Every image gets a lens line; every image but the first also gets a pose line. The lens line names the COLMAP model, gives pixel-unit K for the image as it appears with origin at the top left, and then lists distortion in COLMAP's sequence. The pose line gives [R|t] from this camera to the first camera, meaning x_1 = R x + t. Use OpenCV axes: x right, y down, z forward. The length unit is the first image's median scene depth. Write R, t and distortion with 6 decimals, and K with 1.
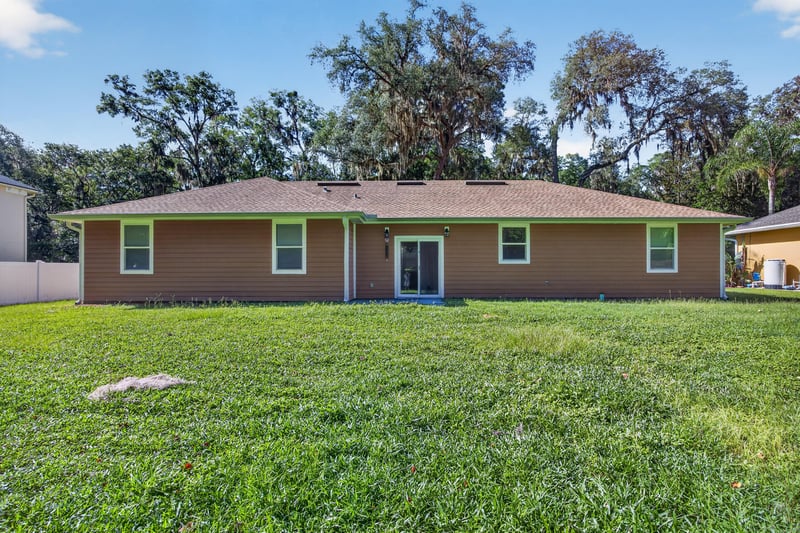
lens RADIAL K [[343.4, 0, 401.5], [0, 343.4, 270.8], [0, 0, 1]] dist [-0.024093, 0.006190]
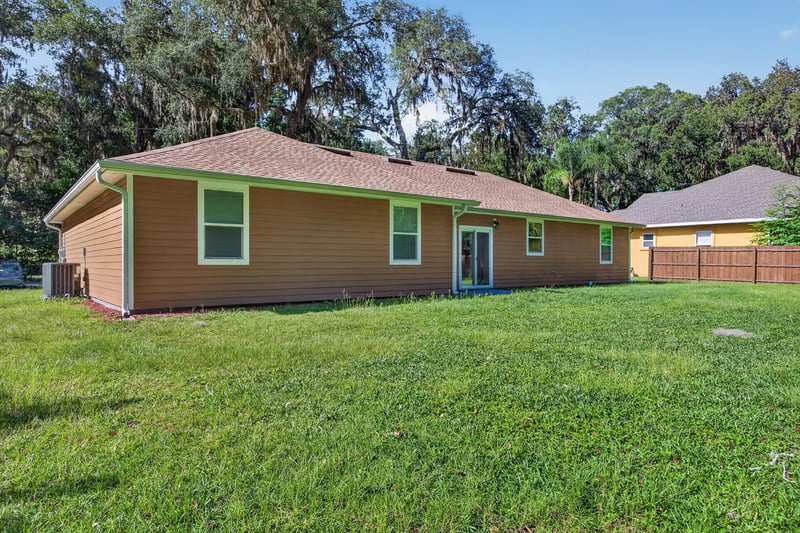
lens RADIAL K [[473.2, 0, 398.8], [0, 473.2, 263.1], [0, 0, 1]] dist [0.026858, 0.000279]
pose [[0.786241, 0.001384, 0.617919, -0.962152], [-0.005944, 0.999968, 0.005323, -0.001647], [-0.617892, -0.007858, 0.786224, 0.064351]]
